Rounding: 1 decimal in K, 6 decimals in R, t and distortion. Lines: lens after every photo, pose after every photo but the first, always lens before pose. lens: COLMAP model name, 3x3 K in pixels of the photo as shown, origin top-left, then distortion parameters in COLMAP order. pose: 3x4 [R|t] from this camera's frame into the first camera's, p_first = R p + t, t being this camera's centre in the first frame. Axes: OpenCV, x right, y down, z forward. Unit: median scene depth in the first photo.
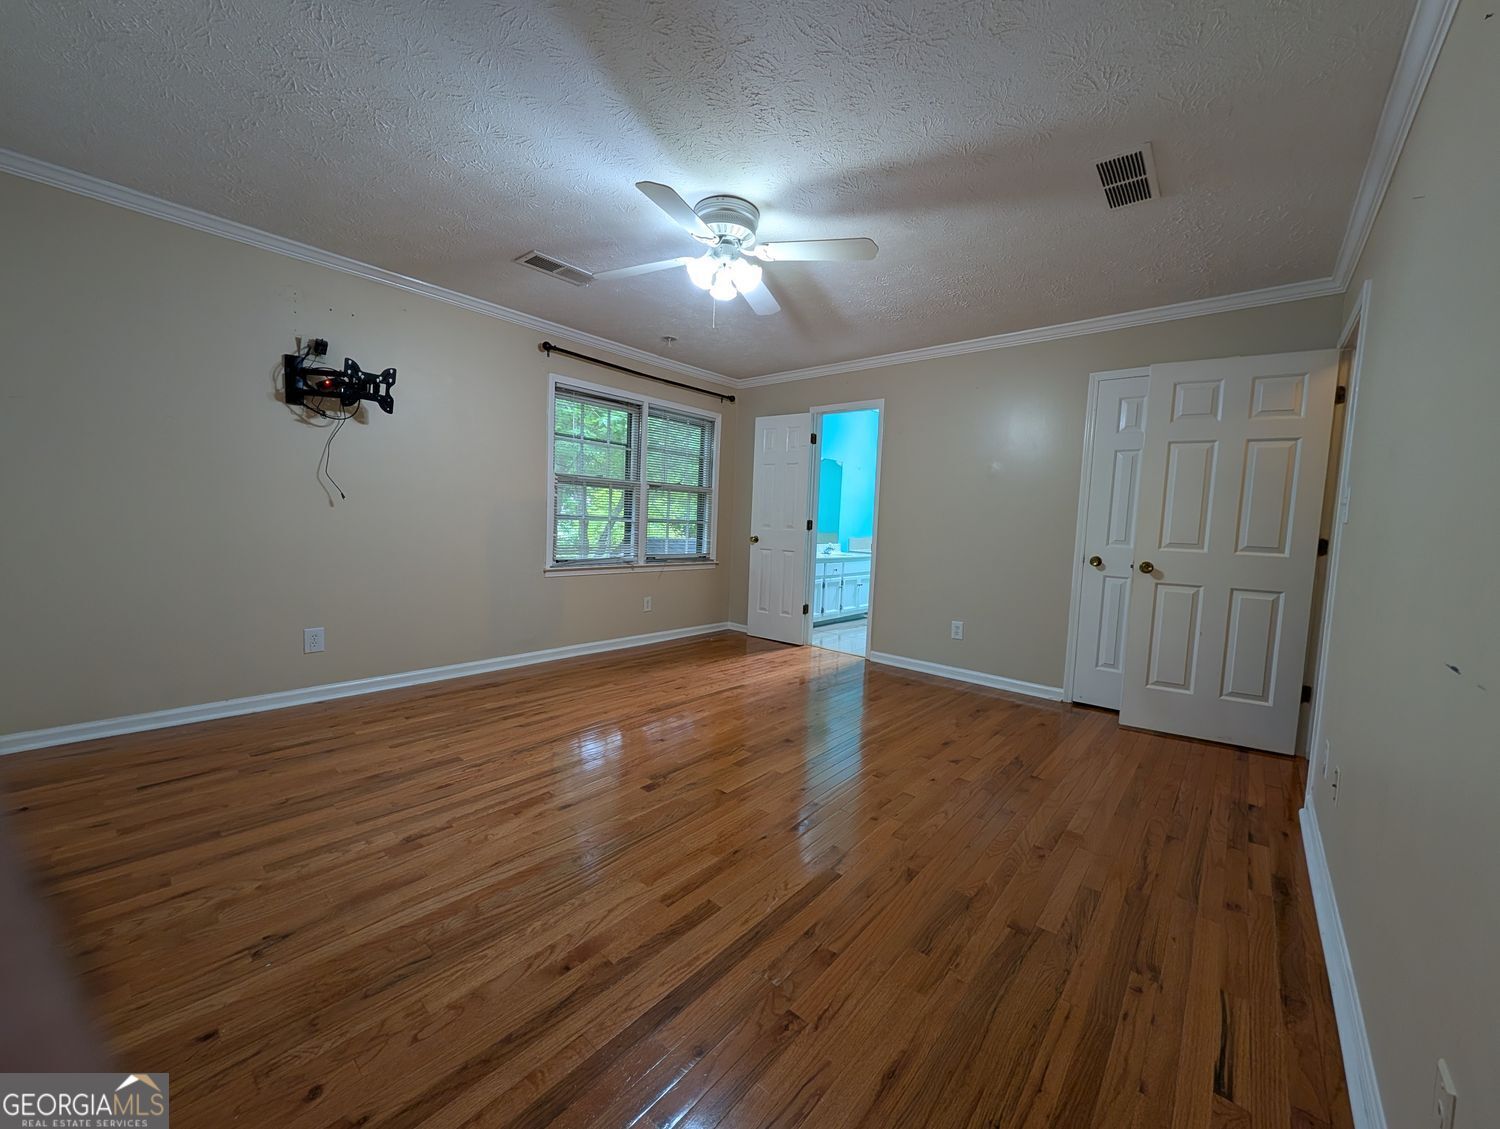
lens RADIAL K [[579.7, 0, 753.9], [0, 579.7, 563.3], [0, 0, 1]] dist [0.000062, 0.000393]
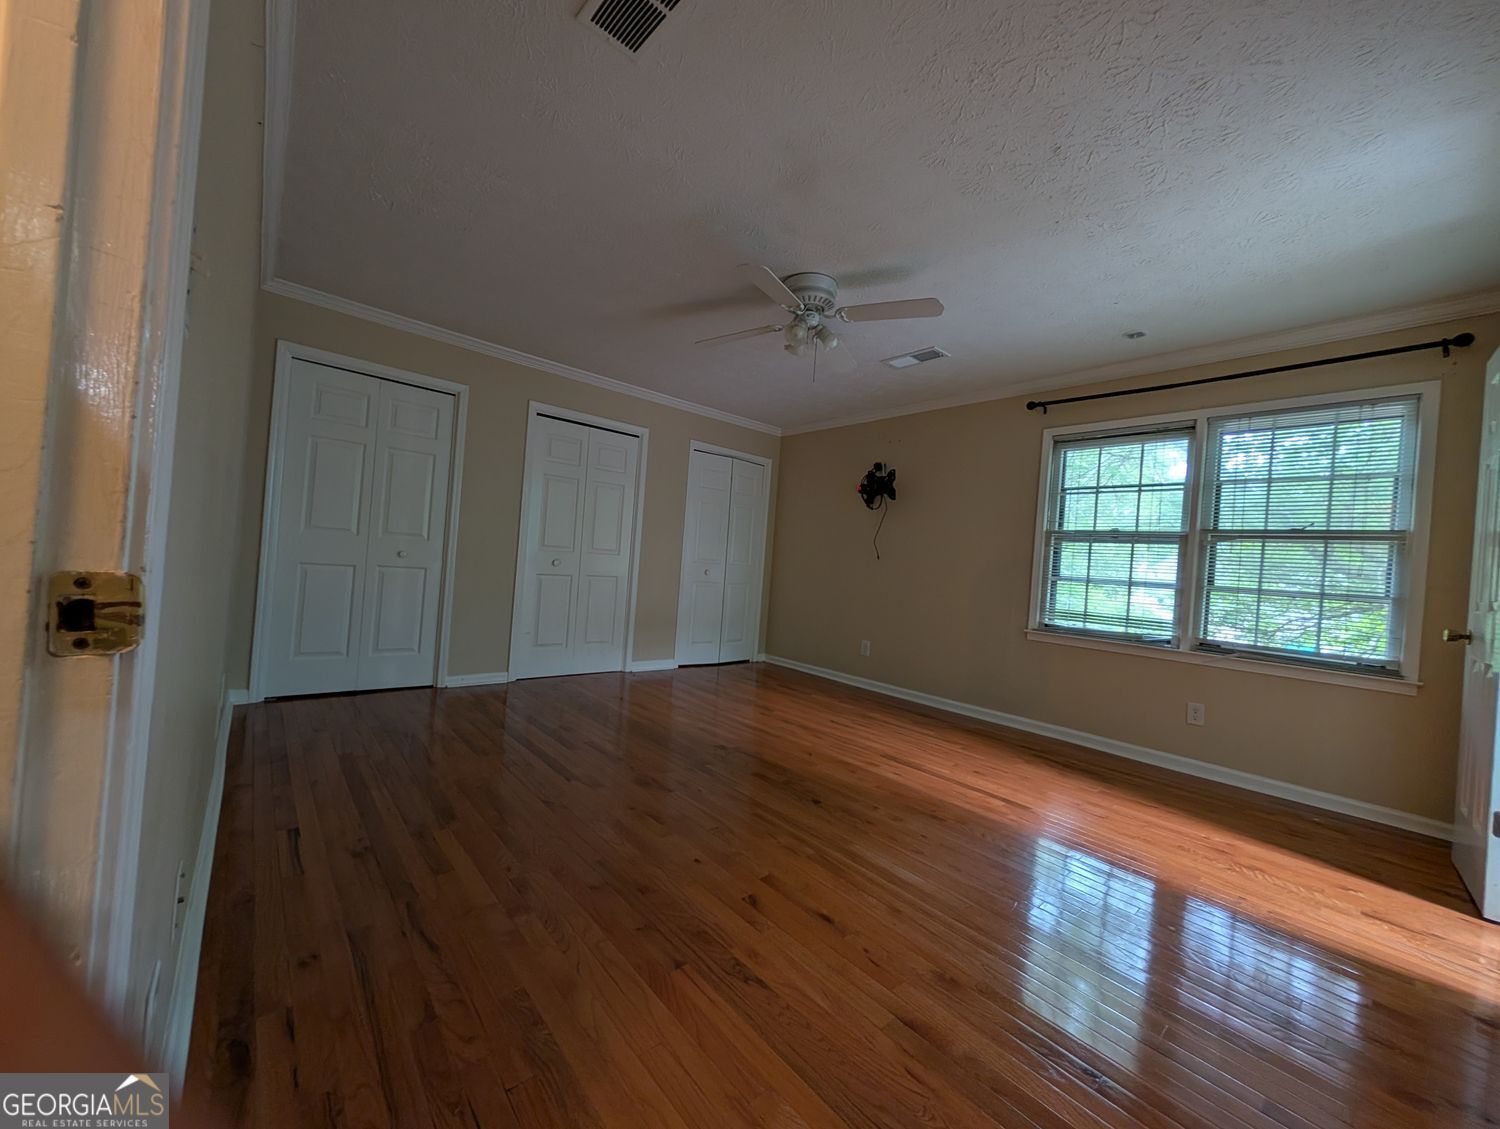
lens RADIAL K [[579.7, 0, 755.4], [0, 579.7, 564.6], [0, 0, 1]] dist [0.000062, 0.000393]
pose [[-0.146356, -0.052853, -0.987819, 0.808542], [-0.154570, 0.987528, -0.029936, 0.000008], [0.977081, 0.148306, -0.152700, 0.856988]]
